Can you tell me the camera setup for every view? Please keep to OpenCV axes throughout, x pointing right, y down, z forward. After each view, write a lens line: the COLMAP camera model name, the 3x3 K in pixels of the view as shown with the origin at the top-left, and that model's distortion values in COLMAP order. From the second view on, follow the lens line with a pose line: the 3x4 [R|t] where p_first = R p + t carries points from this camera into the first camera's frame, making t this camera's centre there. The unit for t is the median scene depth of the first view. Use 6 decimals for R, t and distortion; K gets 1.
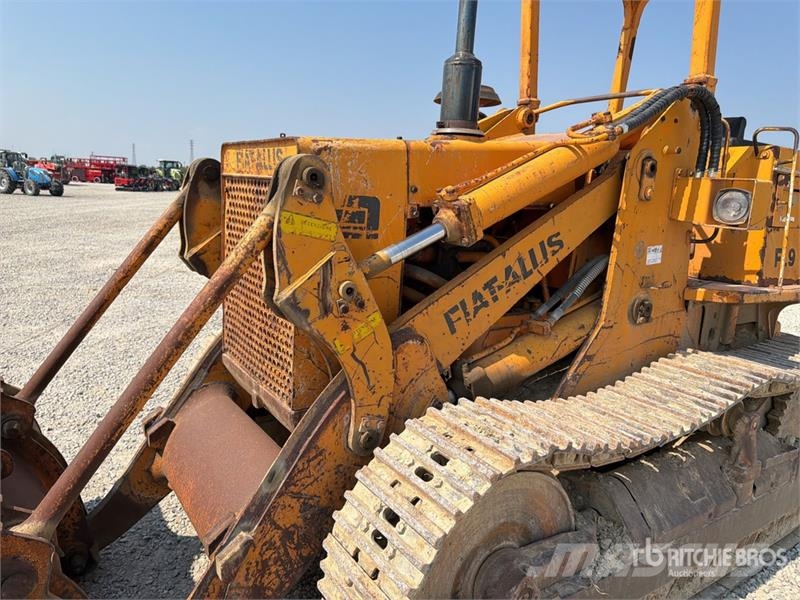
lens RADIAL K [[573.8, 0, 394.1], [0, 573.8, 301.5], [0, 0, 1]] dist [0.020793, -0.023046]
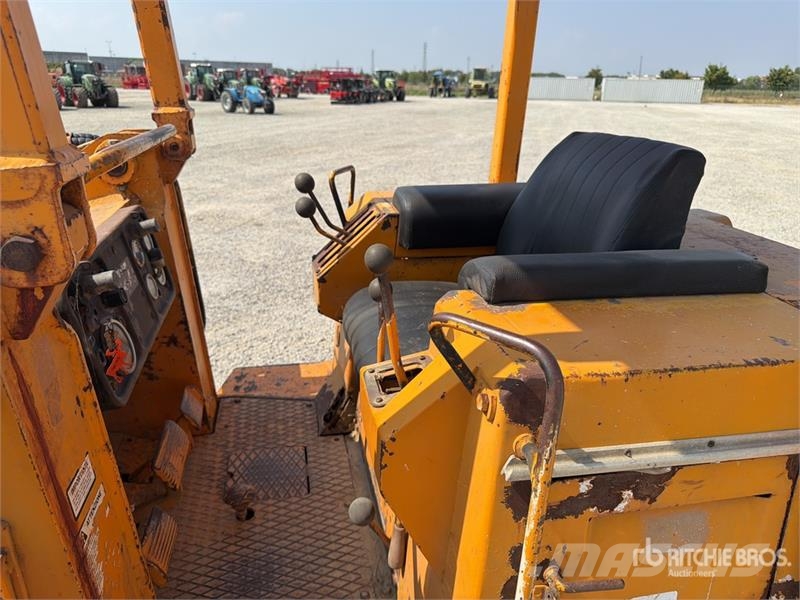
lens RADIAL K [[573.8, 0, 394.1], [0, 573.8, 301.5], [0, 0, 1]] dist [0.020793, -0.023046]
pose [[0.925182, 0.102653, -0.365377, 0.782952], [-0.043632, 0.985111, 0.166288, -0.382278], [0.377007, -0.137905, 0.915887, 0.849047]]
